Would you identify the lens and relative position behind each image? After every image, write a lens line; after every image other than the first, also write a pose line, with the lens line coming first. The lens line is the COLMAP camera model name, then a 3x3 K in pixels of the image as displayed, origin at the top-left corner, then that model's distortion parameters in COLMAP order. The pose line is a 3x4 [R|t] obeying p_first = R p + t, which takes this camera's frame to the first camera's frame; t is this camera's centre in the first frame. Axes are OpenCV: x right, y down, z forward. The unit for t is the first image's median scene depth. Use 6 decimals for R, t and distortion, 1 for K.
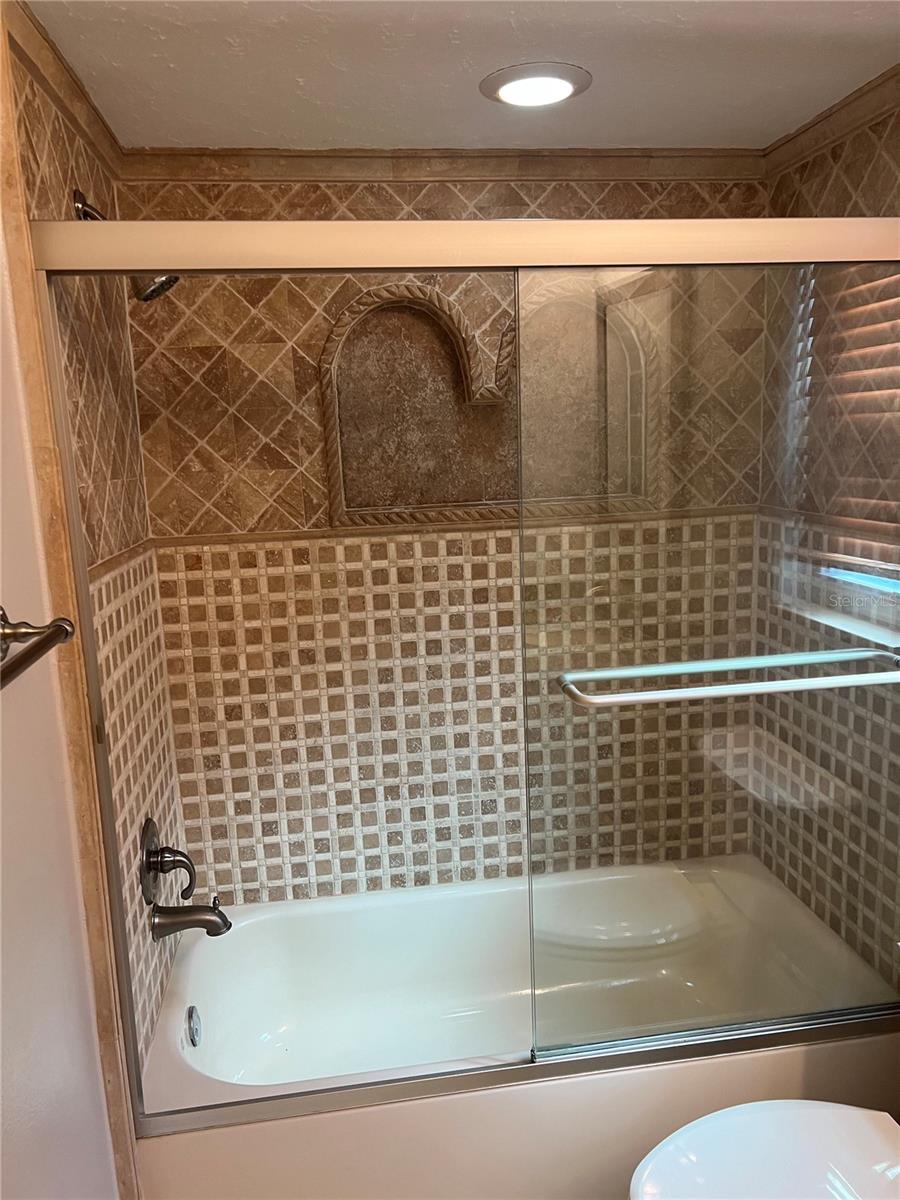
lens RADIAL K [[904.3, 0, 453.9], [0, 904.3, 610.7], [0, 0, 1]] dist [0.043537, -0.052085]
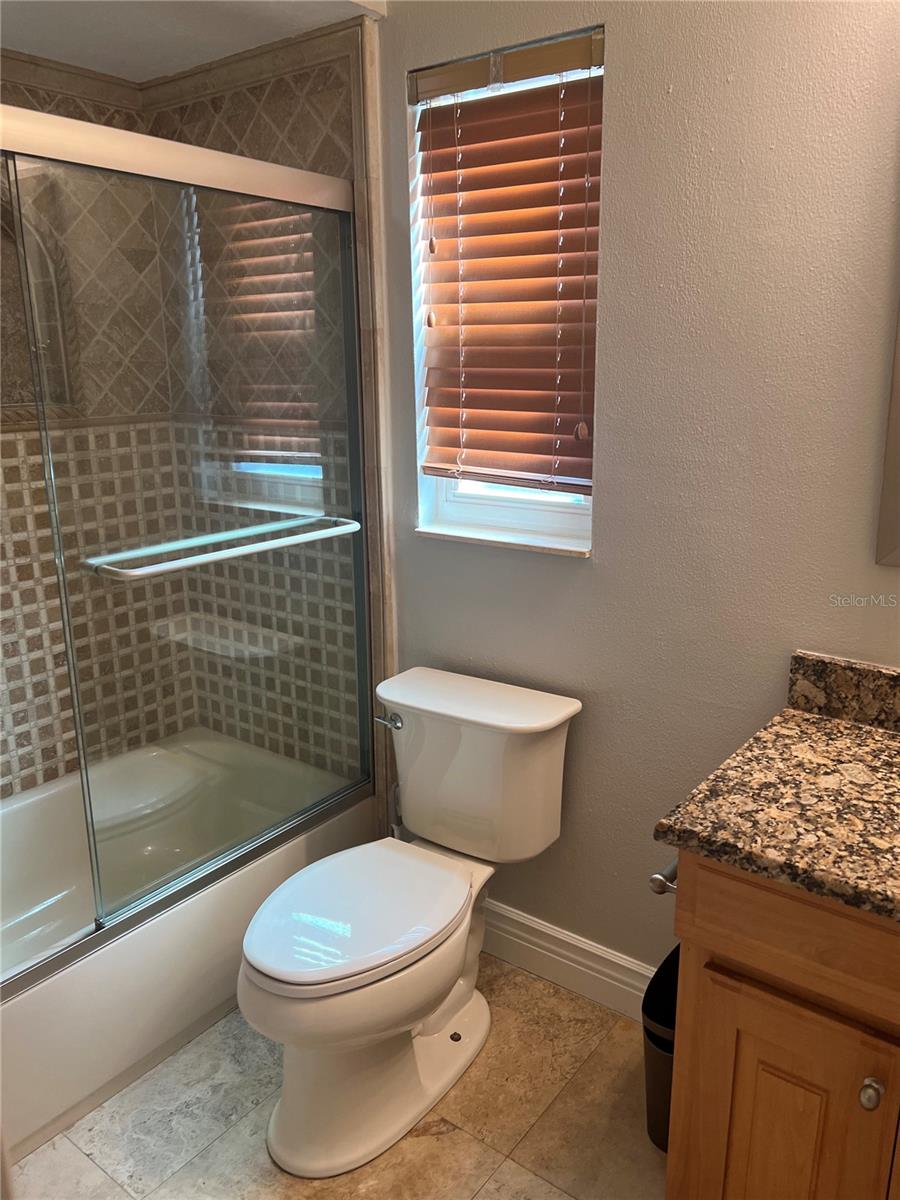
lens RADIAL K [[904.3, 0, 452.6], [0, 904.3, 599.6], [0, 0, 1]] dist [0.043537, -0.052085]
pose [[0.713852, -0.146330, 0.684837, -0.219644], [0.114277, 0.989158, 0.092235, 0.047558], [-0.690909, 0.012419, 0.722835, -0.043905]]
